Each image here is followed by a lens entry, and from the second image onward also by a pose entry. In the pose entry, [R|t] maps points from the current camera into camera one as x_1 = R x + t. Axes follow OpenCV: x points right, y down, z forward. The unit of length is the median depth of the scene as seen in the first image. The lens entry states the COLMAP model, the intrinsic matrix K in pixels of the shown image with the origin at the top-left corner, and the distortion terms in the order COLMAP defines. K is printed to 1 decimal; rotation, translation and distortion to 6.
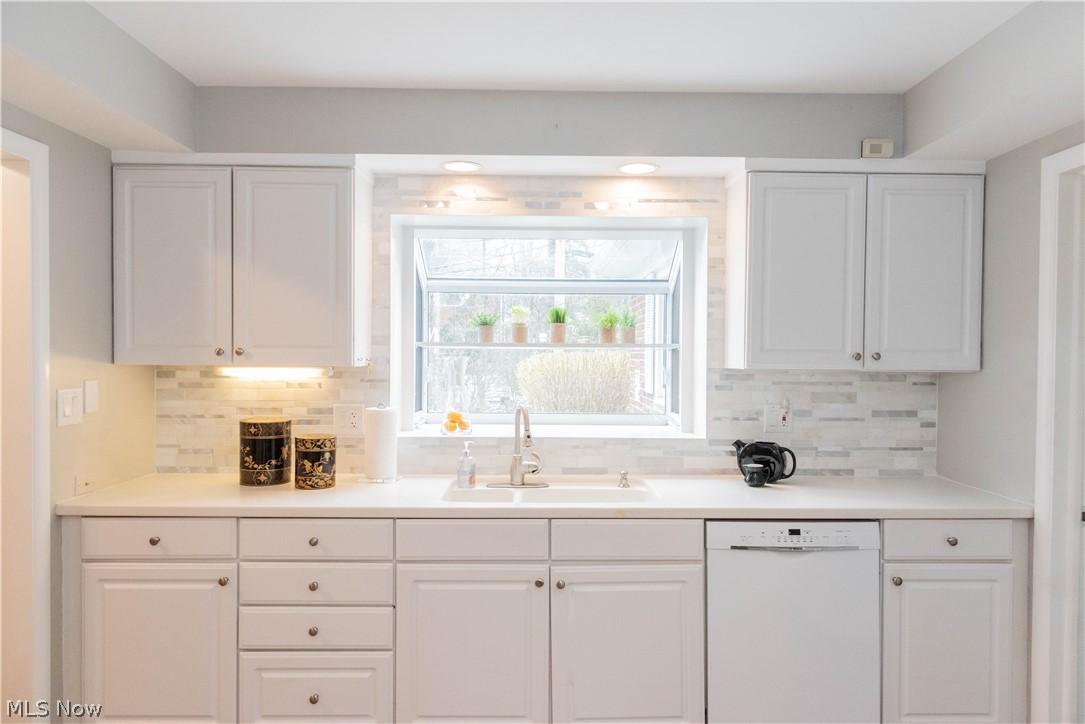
lens RADIAL K [[724.7, 0, 543.2], [0, 724.7, 366.5], [0, 0, 1]] dist [0.030597, -0.021682]
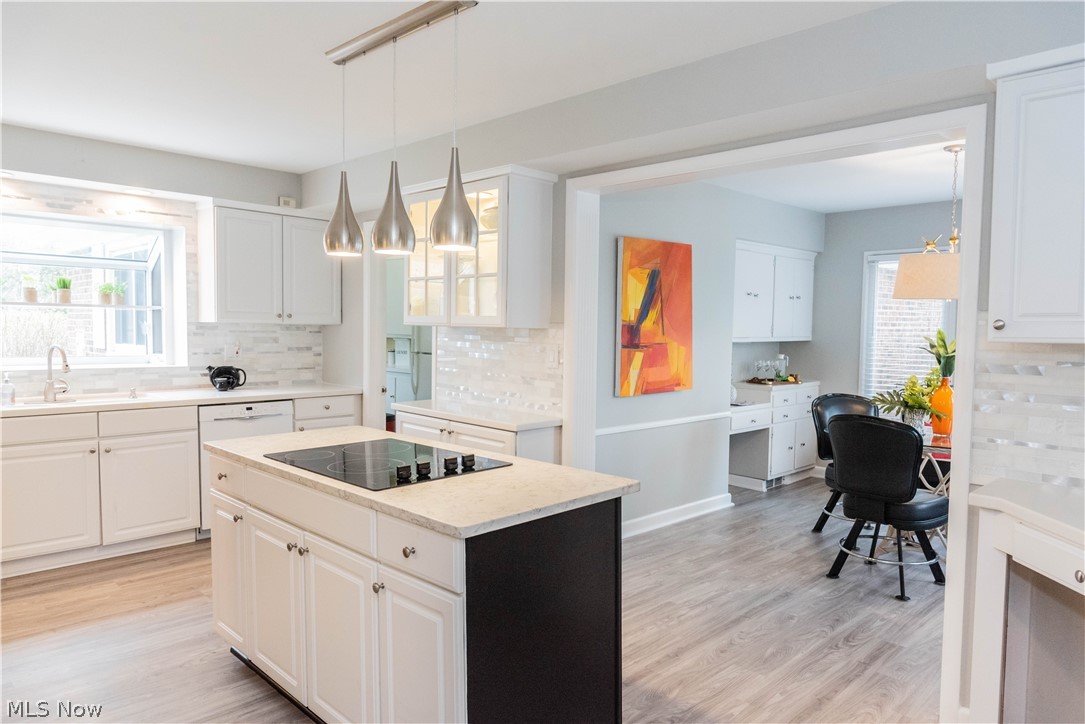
lens RADIAL K [[724.7, 0, 547.4], [0, 724.7, 366.0], [0, 0, 1]] dist [0.030597, -0.021682]
pose [[0.717148, -0.033465, 0.696117, -0.328427], [0.001664, 0.998926, 0.046308, 0.026198], [-0.696919, -0.032052, 0.716434, -0.708615]]
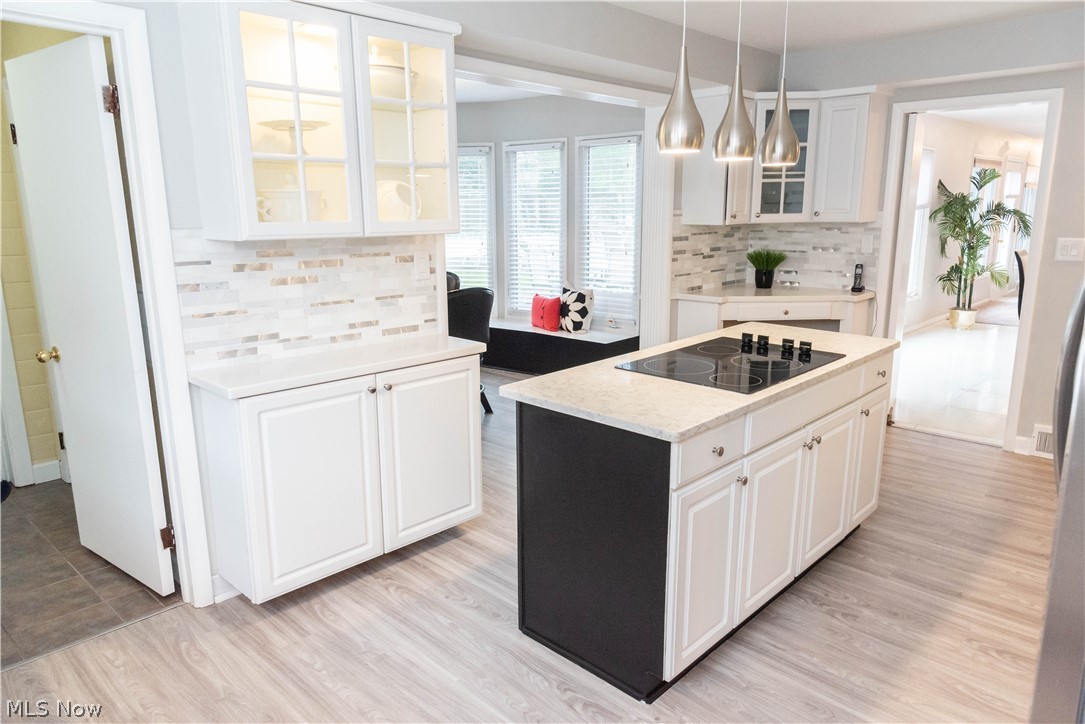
lens RADIAL K [[724.7, 0, 542.9], [0, 724.7, 366.4], [0, 0, 1]] dist [0.030597, -0.021682]
pose [[-0.717146, -0.143366, 0.682017, -0.310301], [0.022990, 0.973213, 0.228753, -0.080283], [-0.696543, 0.179729, -0.694640, 2.342145]]
